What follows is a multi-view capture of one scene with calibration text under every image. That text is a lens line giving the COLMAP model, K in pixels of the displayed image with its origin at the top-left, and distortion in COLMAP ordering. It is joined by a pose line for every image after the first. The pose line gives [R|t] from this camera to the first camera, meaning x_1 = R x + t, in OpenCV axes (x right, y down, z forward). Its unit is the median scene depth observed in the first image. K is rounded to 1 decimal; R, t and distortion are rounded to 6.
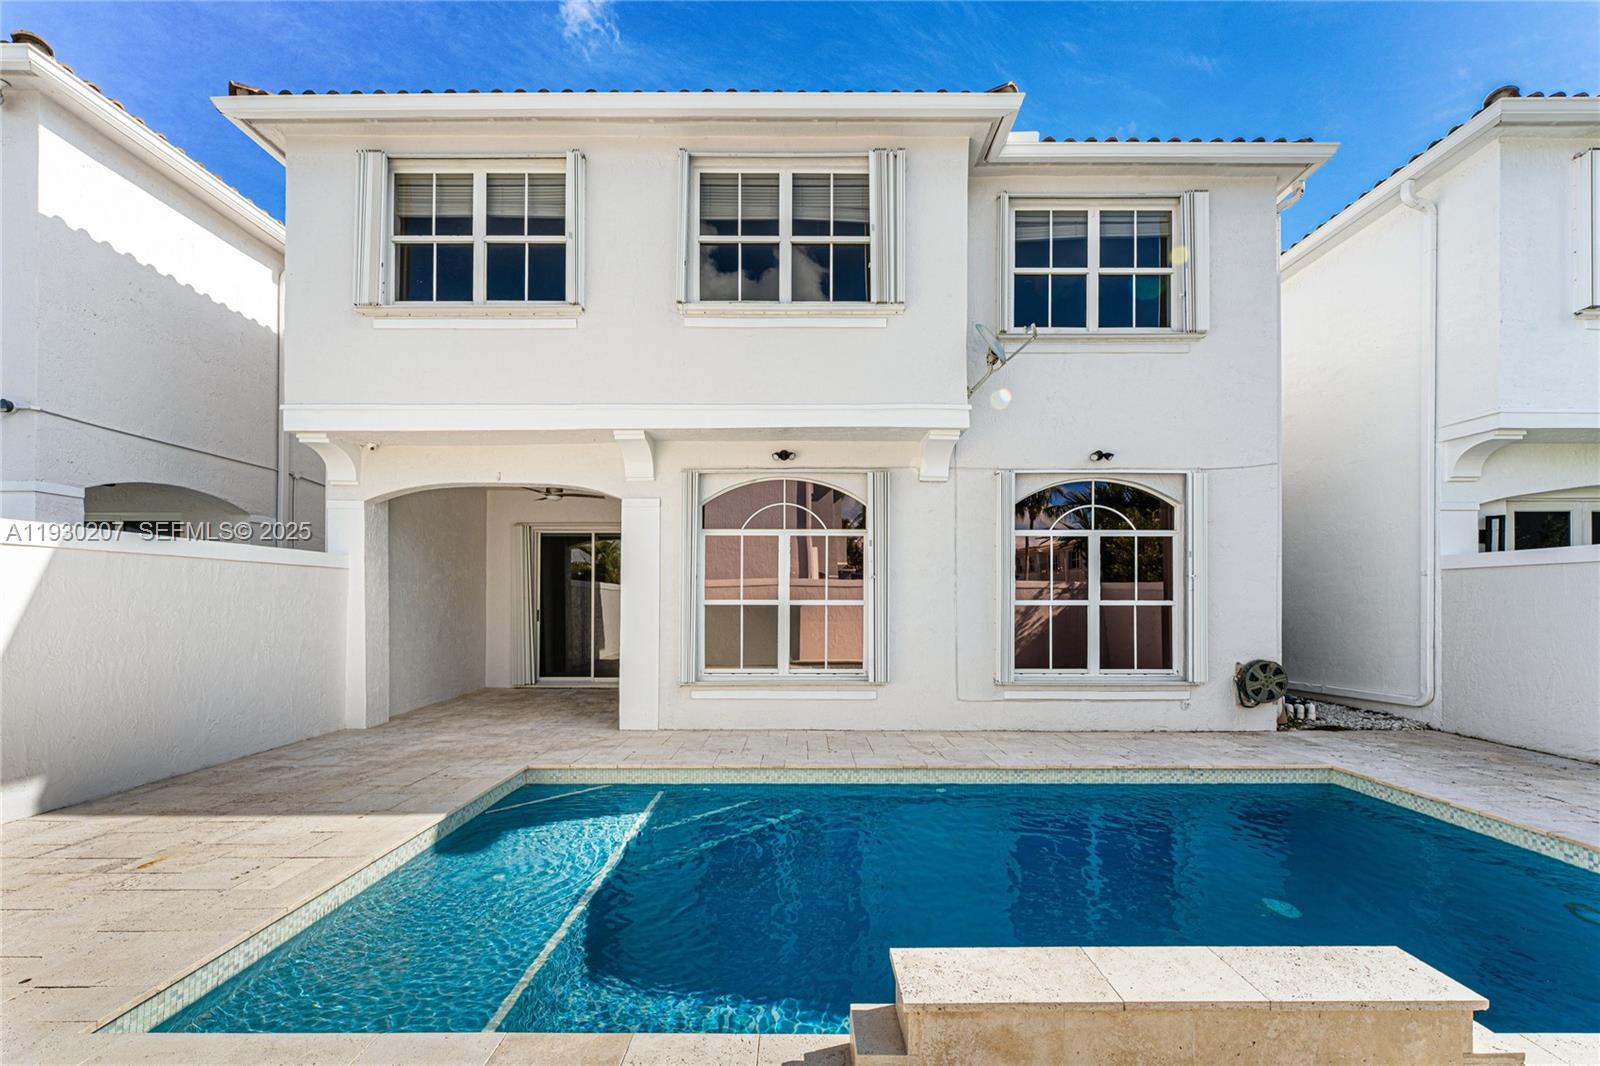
lens RADIAL K [[633.0, 0, 795.7], [0, 633.0, 596.3], [0, 0, 1]] dist [-0.000169, 0.000041]
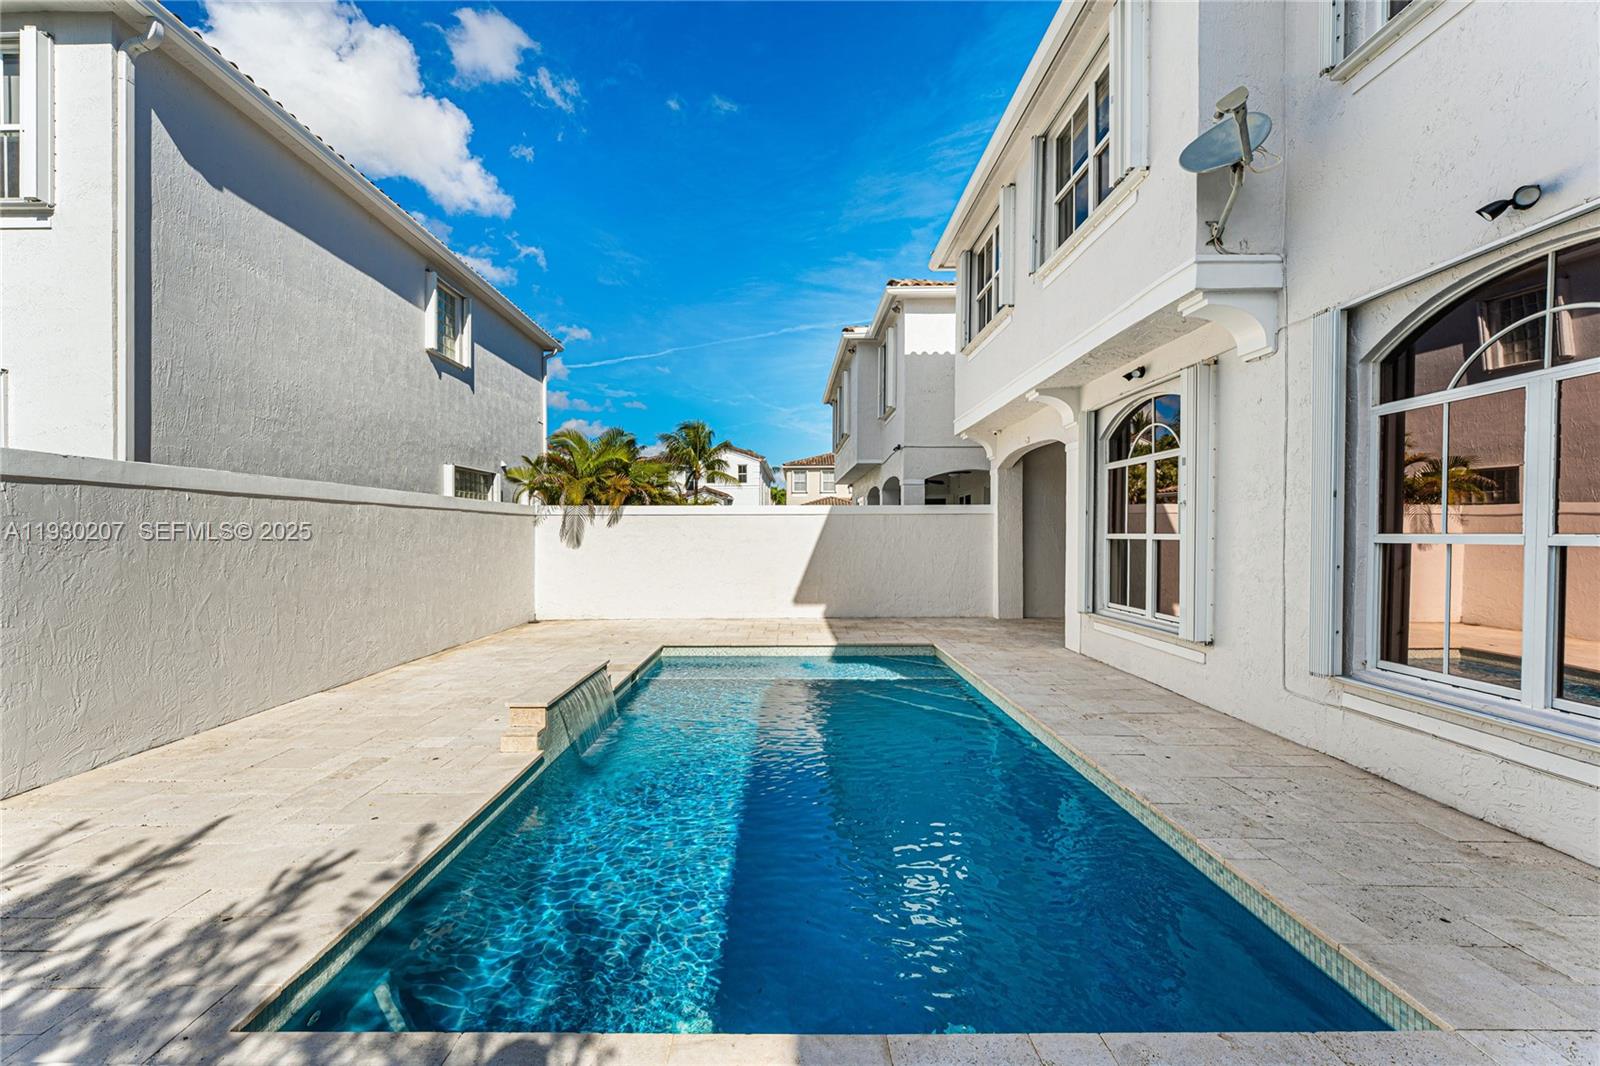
lens RADIAL K [[648.2, 0, 800.0], [0, 648.2, 533.0], [0, 0, 1]] dist [-0.000780, 0.000014]
pose [[0.040878, -0.007040, -0.999139, 0.935922], [0.010192, 0.999926, -0.006628, 0.008007], [0.999112, -0.009913, 0.040947, 0.522103]]
